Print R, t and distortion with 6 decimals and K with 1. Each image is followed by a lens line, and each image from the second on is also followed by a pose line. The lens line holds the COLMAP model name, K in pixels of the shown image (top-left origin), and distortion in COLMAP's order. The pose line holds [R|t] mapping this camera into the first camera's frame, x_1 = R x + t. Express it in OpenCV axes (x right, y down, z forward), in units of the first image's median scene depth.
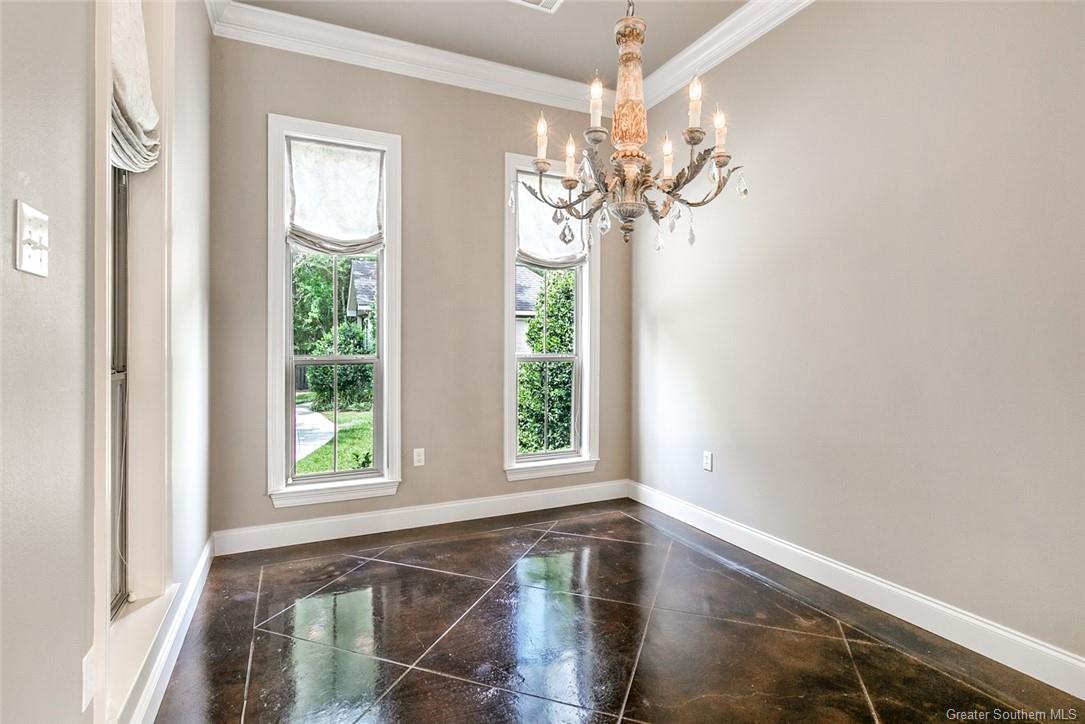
lens RADIAL K [[523.4, 0, 535.6], [0, 523.4, 351.3], [0, 0, 1]] dist [0.001735, 0.000166]
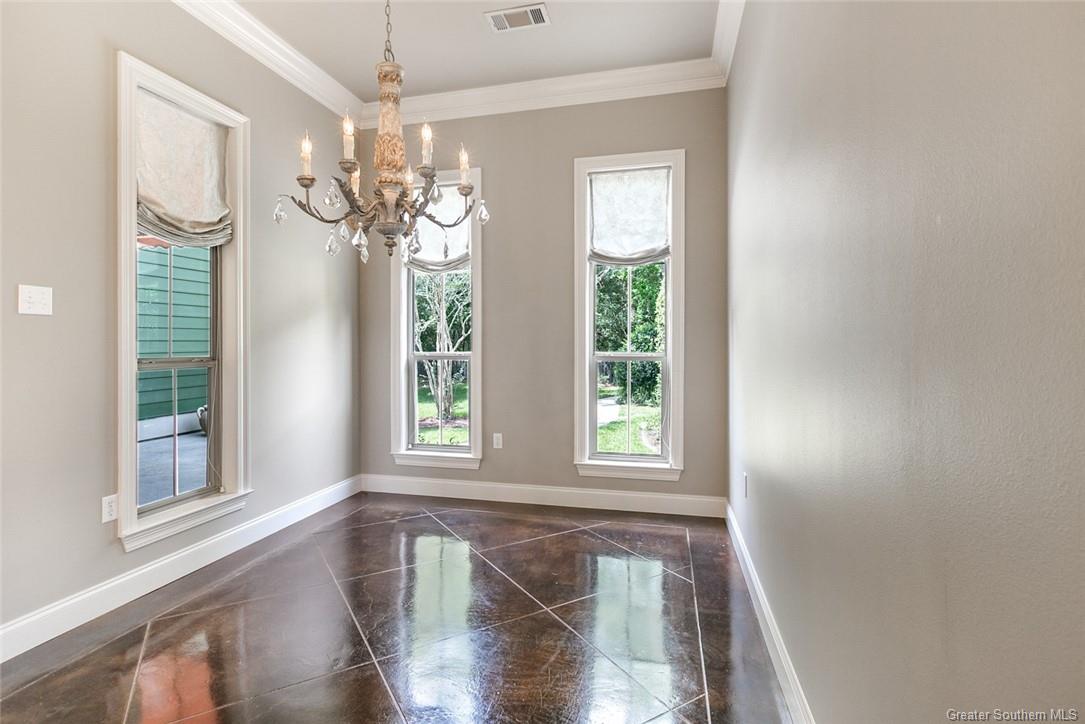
lens RADIAL K [[523.4, 0, 537.9], [0, 523.4, 353.5], [0, 0, 1]] dist [0.001735, 0.000166]
pose [[0.780451, 0.009463, -0.625145, 0.552800], [-0.004654, 0.999946, 0.009326, -0.002756], [0.625199, -0.004369, 0.780453, 0.147453]]
